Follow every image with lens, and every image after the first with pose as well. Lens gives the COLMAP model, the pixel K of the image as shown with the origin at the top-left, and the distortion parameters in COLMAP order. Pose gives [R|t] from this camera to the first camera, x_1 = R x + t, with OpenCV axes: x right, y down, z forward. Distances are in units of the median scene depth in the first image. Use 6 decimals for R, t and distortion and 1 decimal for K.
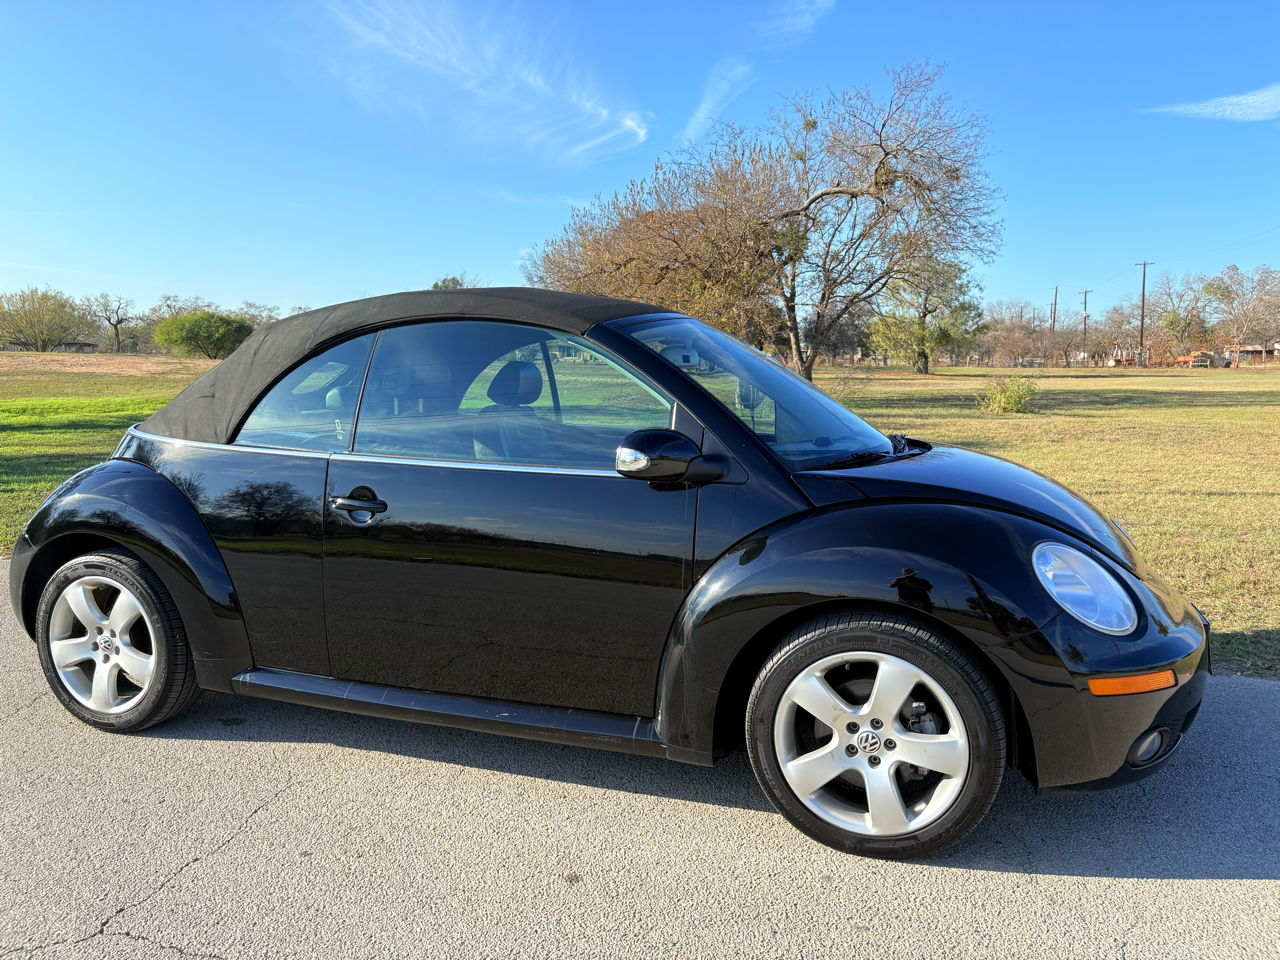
lens RADIAL K [[988.1, 0, 636.8], [0, 988.1, 484.6], [0, 0, 1]] dist [0.040117, -0.052481]
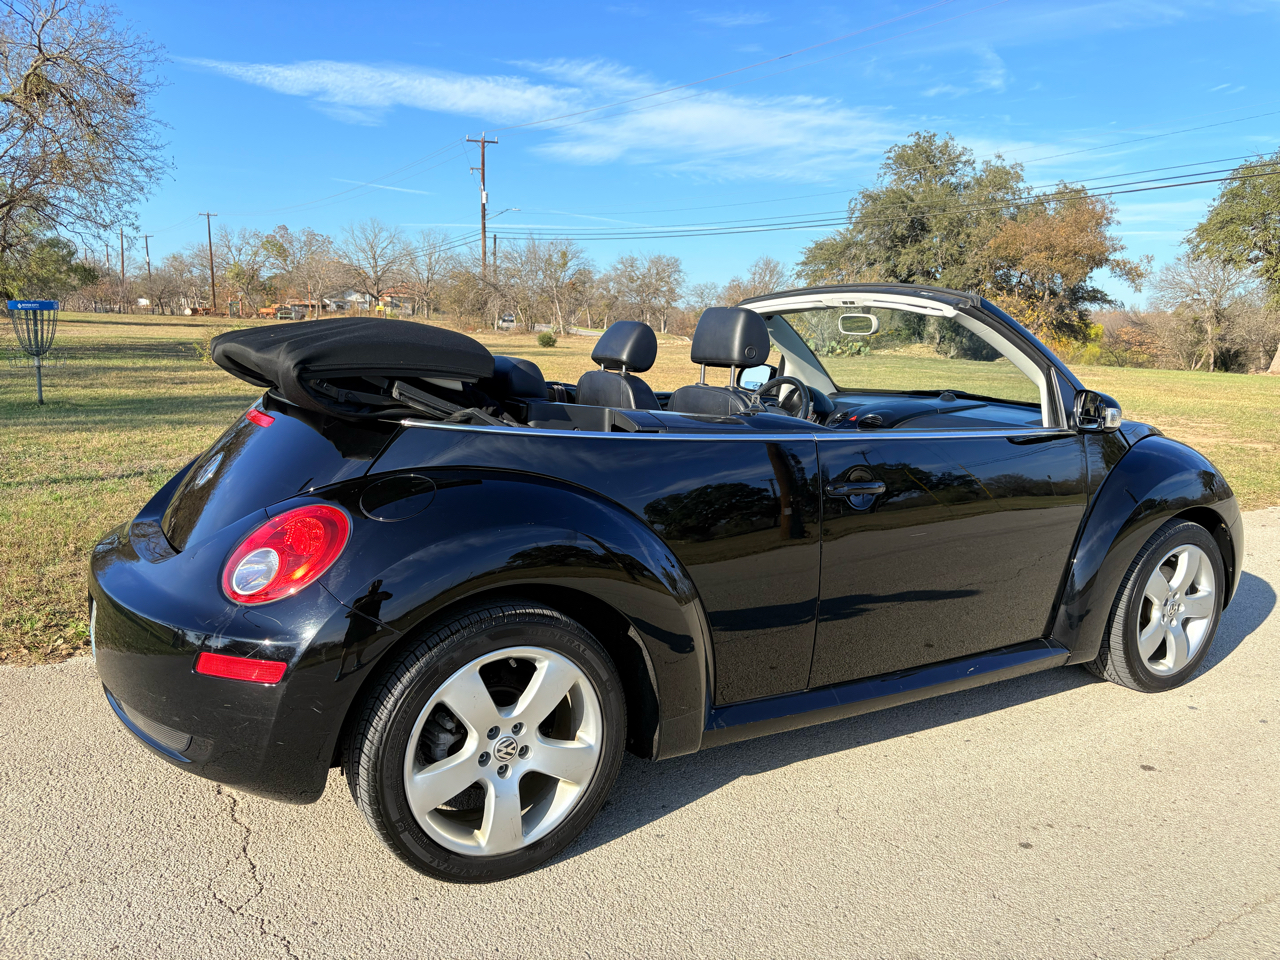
lens RADIAL K [[988.7, 0, 645.4], [0, 988.7, 476.8], [0, 0, 1]] dist [0.033953, -0.042447]
pose [[0.611978, -0.098467, 0.784721, -0.130482], [0.063846, 0.995132, 0.075078, -0.008189], [-0.788293, 0.004155, 0.615285, 0.070680]]
